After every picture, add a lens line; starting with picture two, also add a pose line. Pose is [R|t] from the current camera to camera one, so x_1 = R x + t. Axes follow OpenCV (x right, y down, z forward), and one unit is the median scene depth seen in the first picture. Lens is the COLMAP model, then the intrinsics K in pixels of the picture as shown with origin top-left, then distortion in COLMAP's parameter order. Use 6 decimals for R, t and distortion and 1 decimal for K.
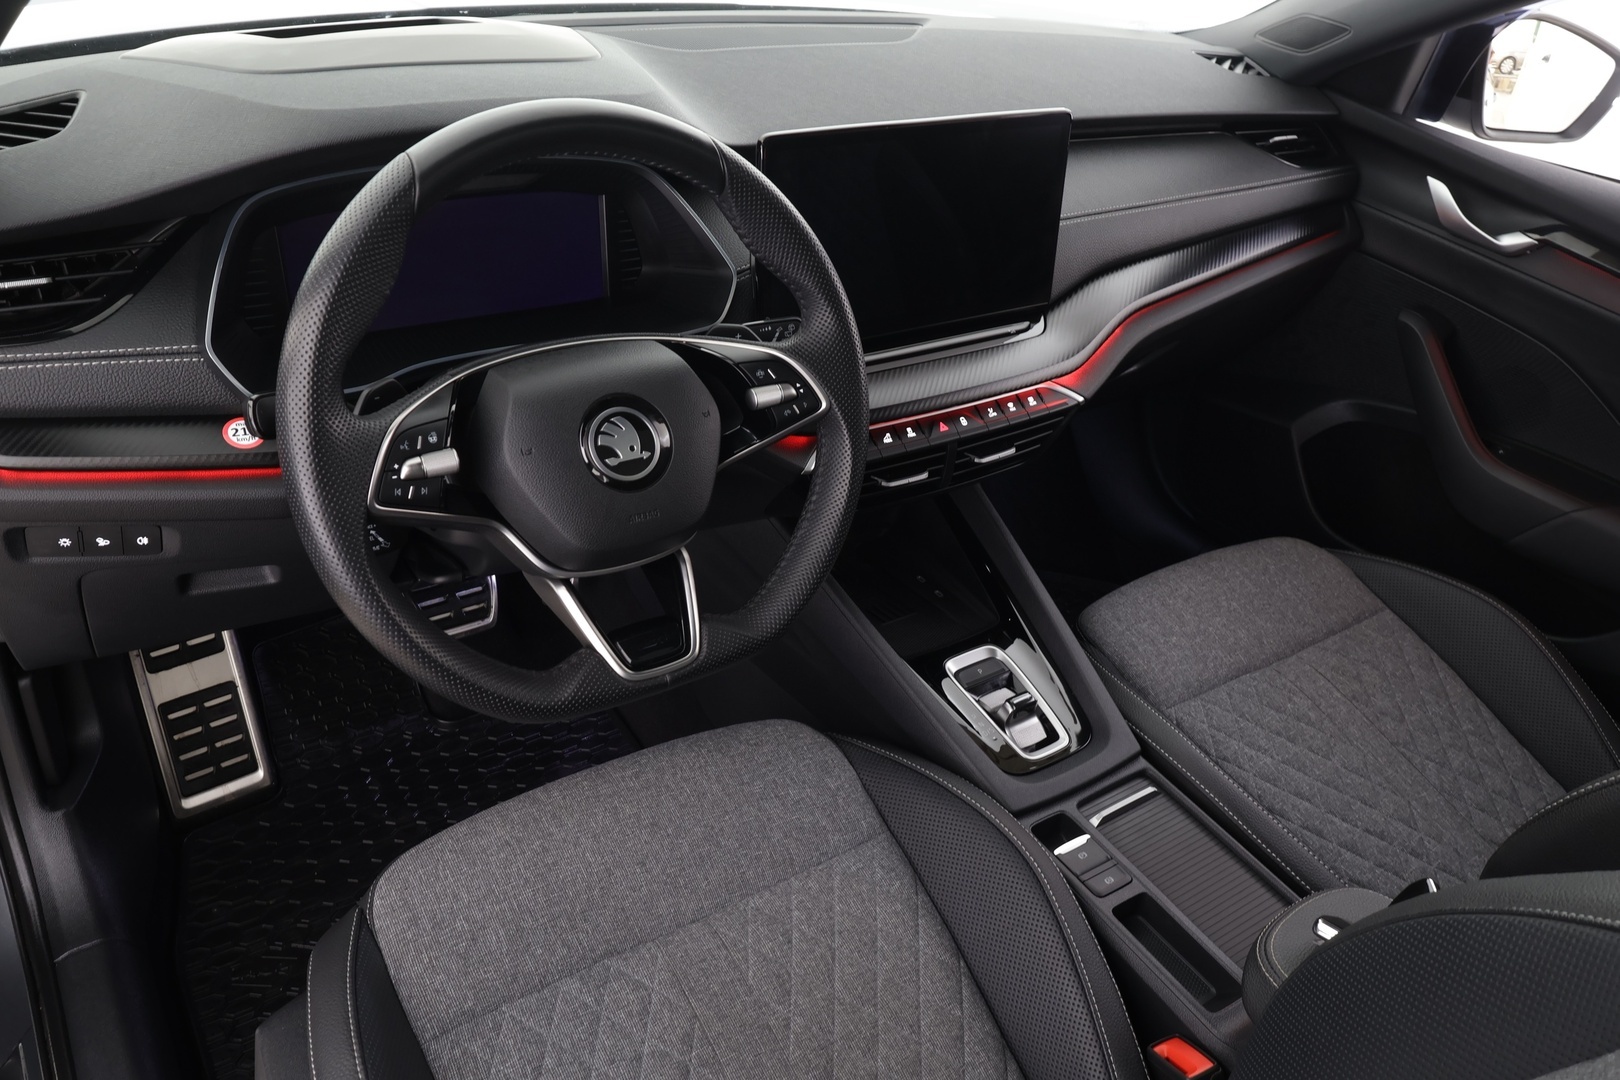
lens RADIAL K [[1251.1, 0, 810.0], [0, 1251.1, 540.0], [0, 0, 1]] dist [-0.000959, -0.002568]
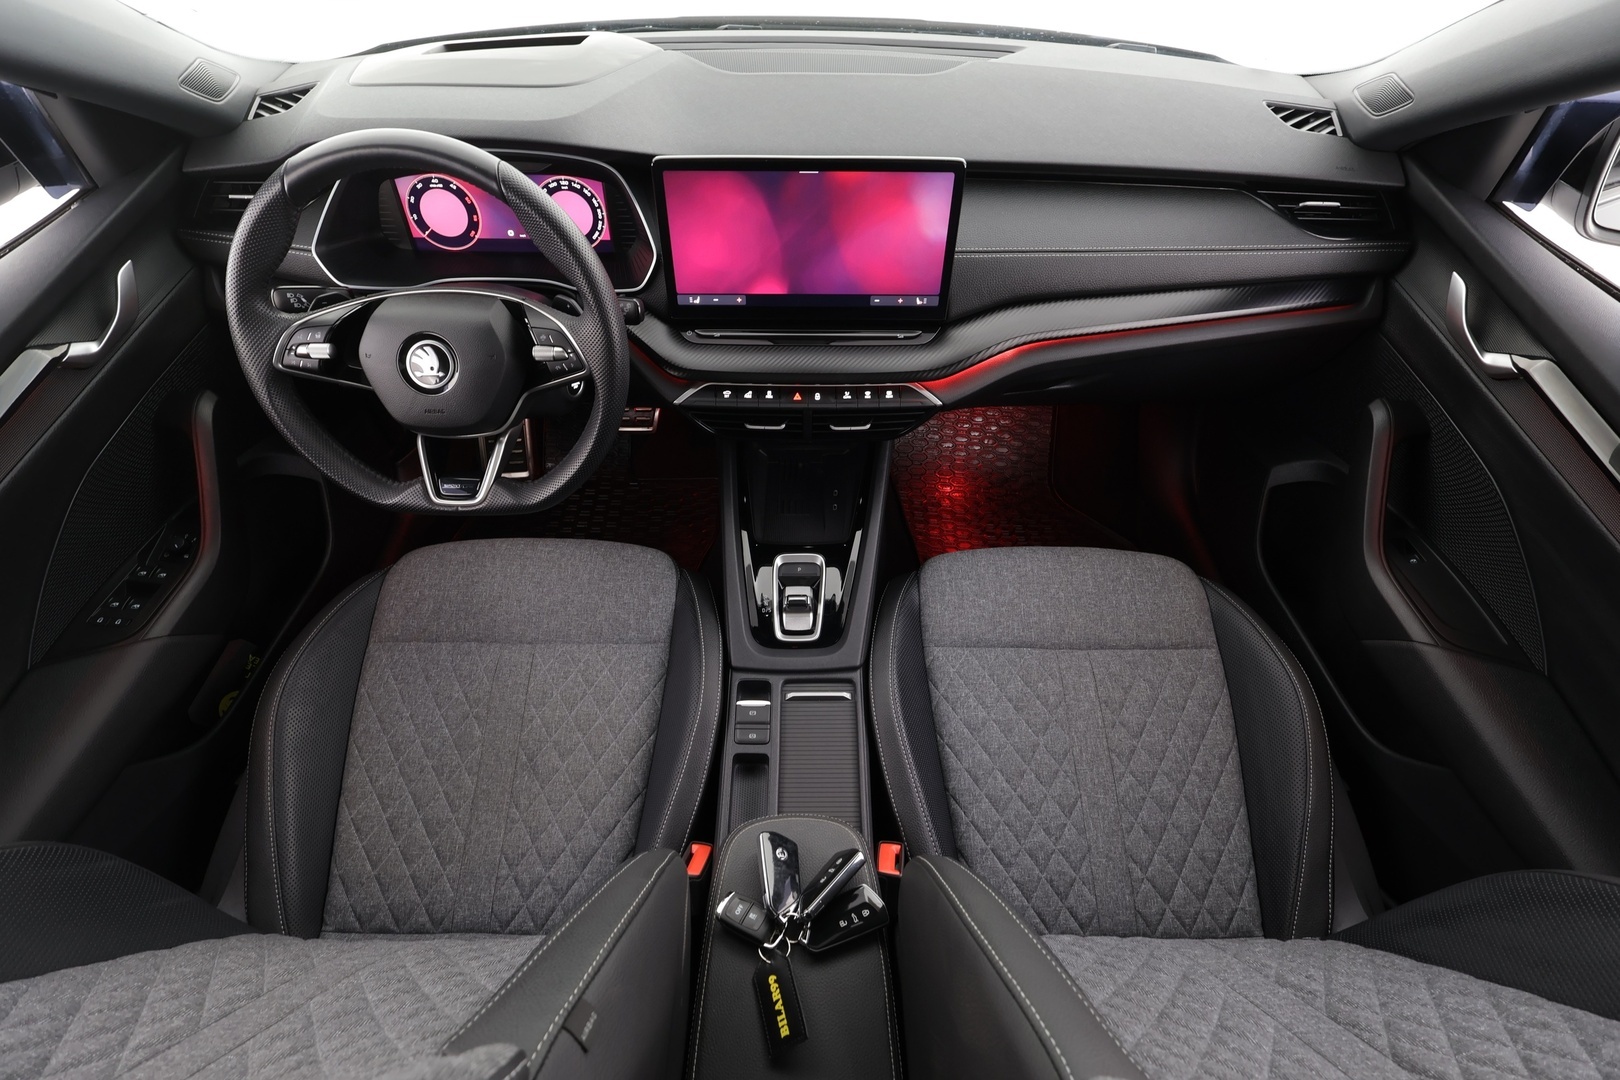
lens RADIAL K [[787.1, 0, 850.0], [0, 787.1, 539.8], [0, 0, 1]] dist [0.000321, 0.000548]
pose [[0.823232, 0.358998, -0.439783, 0.640061], [-0.244236, 0.923278, 0.296492, -0.234135], [0.512482, -0.136670, 0.847752, 0.303909]]
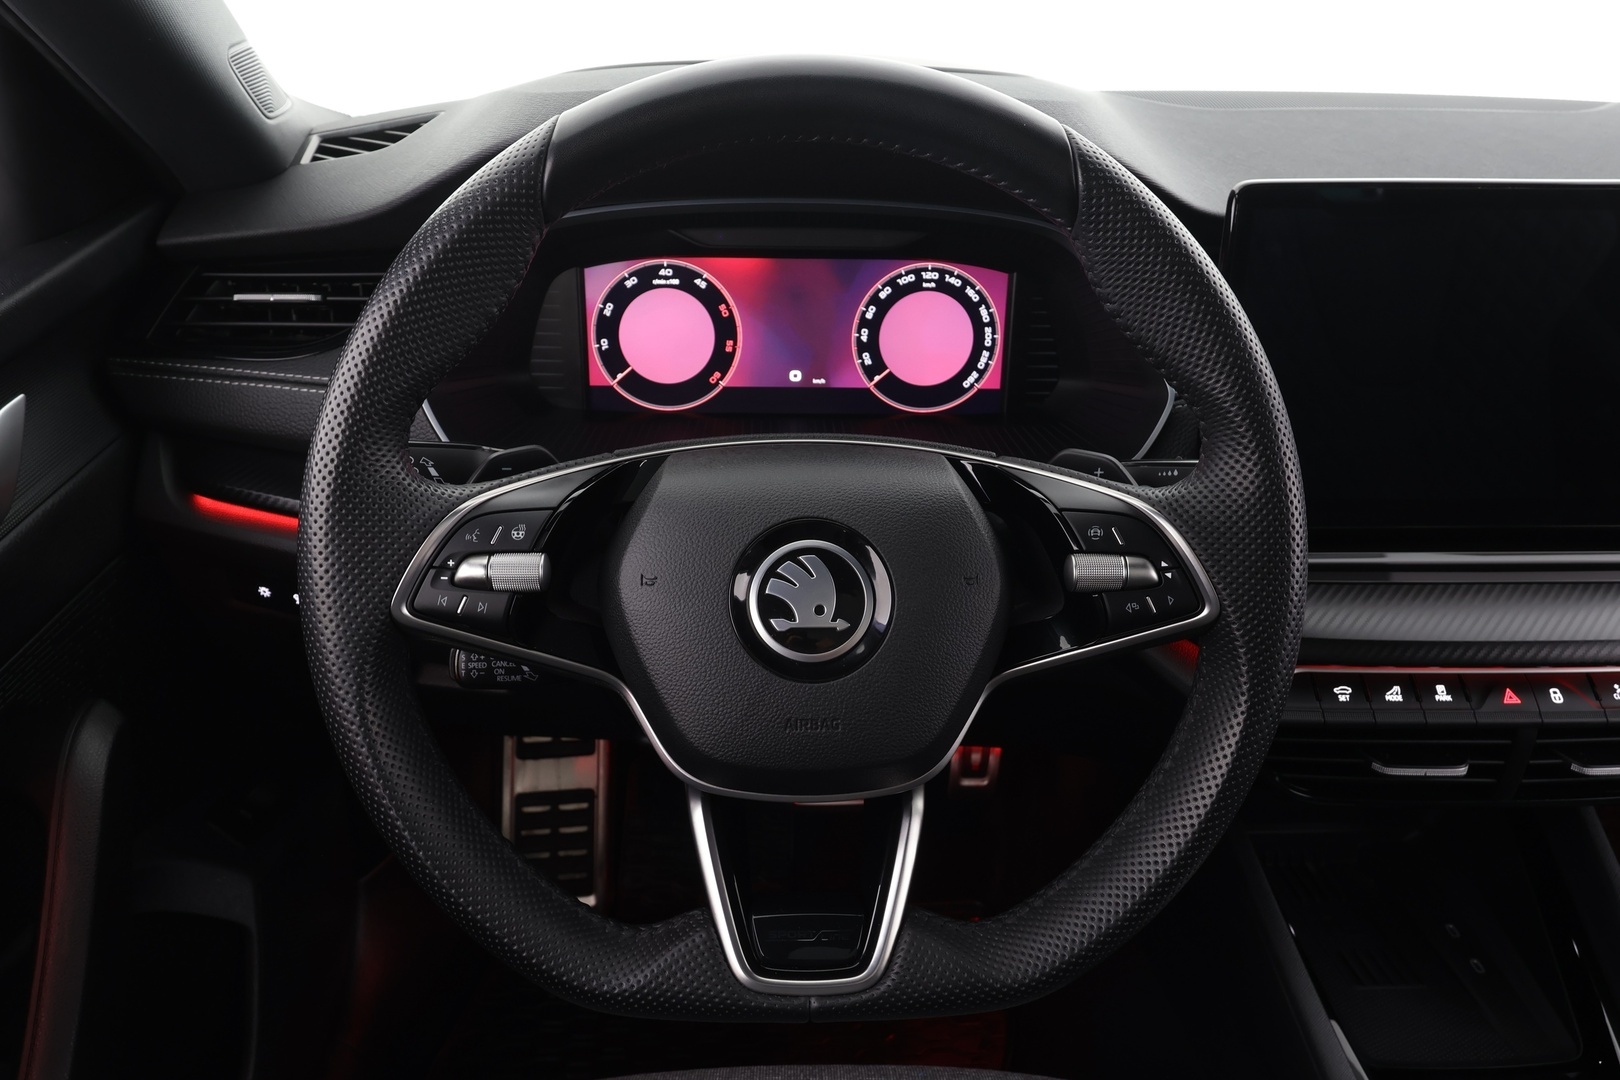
lens RADIAL K [[1165.9, 0, 810.0], [0, 1165.9, 540.0], [0, 0, 1]] dist [0.004076, -0.000338]
pose [[0.842291, 0.161769, -0.514176, 0.108005], [-0.231974, 0.969836, -0.074877, -0.048939], [0.486554, 0.182343, 0.854410, 0.397450]]
